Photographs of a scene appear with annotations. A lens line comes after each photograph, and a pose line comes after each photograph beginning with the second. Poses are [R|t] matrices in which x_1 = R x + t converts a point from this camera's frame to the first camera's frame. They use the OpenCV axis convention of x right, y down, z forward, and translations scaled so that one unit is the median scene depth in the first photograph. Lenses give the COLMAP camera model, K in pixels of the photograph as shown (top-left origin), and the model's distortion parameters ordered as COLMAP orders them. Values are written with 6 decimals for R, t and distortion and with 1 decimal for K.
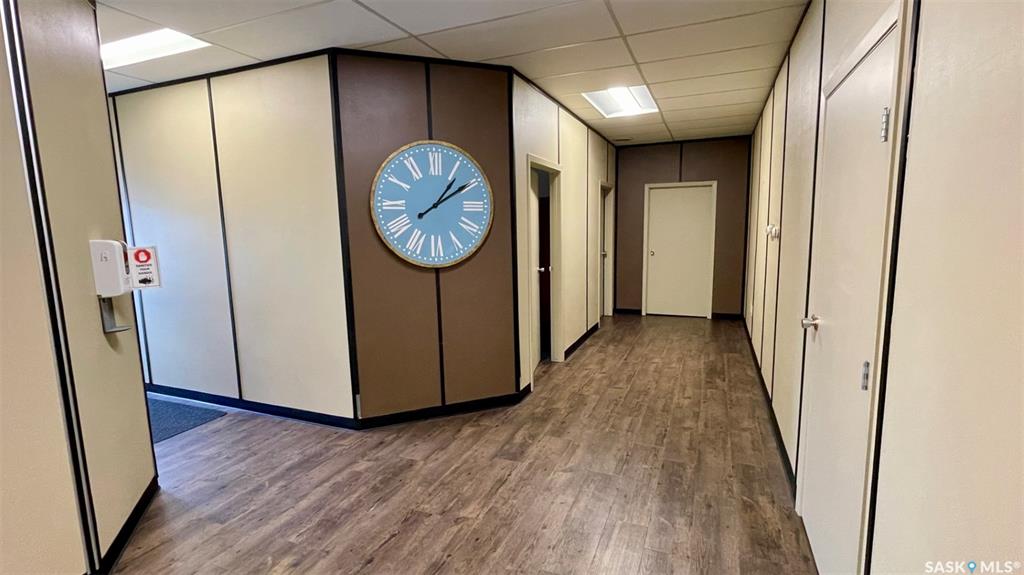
lens RADIAL K [[477.3, 0, 512.5], [0, 477.3, 288.6], [0, 0, 1]] dist [0.024267, 0.000262]
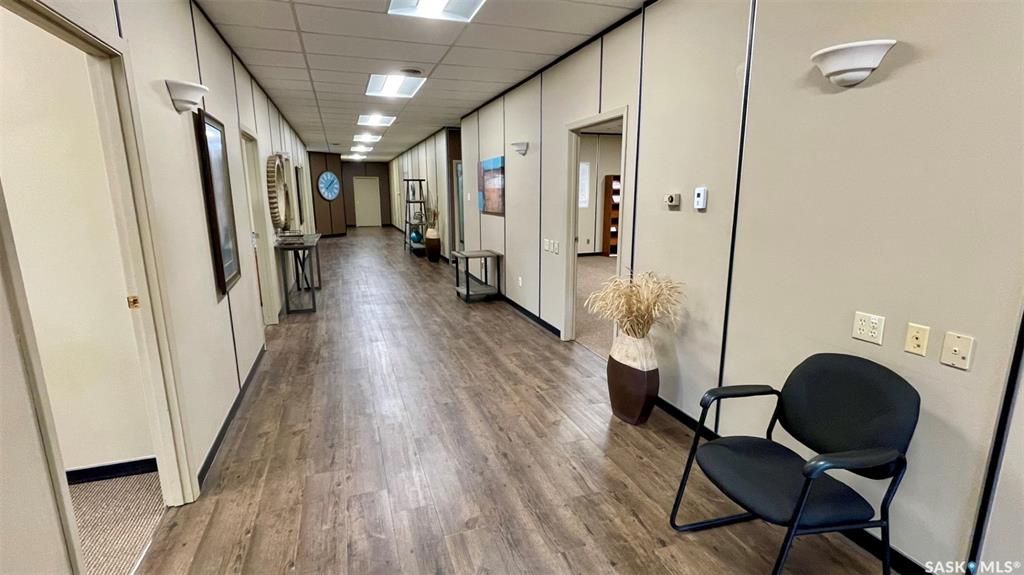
lens RADIAL K [[477.3, 0, 511.4], [0, 477.3, 289.8], [0, 0, 1]] dist [0.024267, 0.000262]
pose [[0.742528, -0.119098, 0.659142, -1.913646], [0.080294, 0.992796, 0.088933, 0.511560], [-0.664985, -0.013110, 0.746741, -3.379545]]
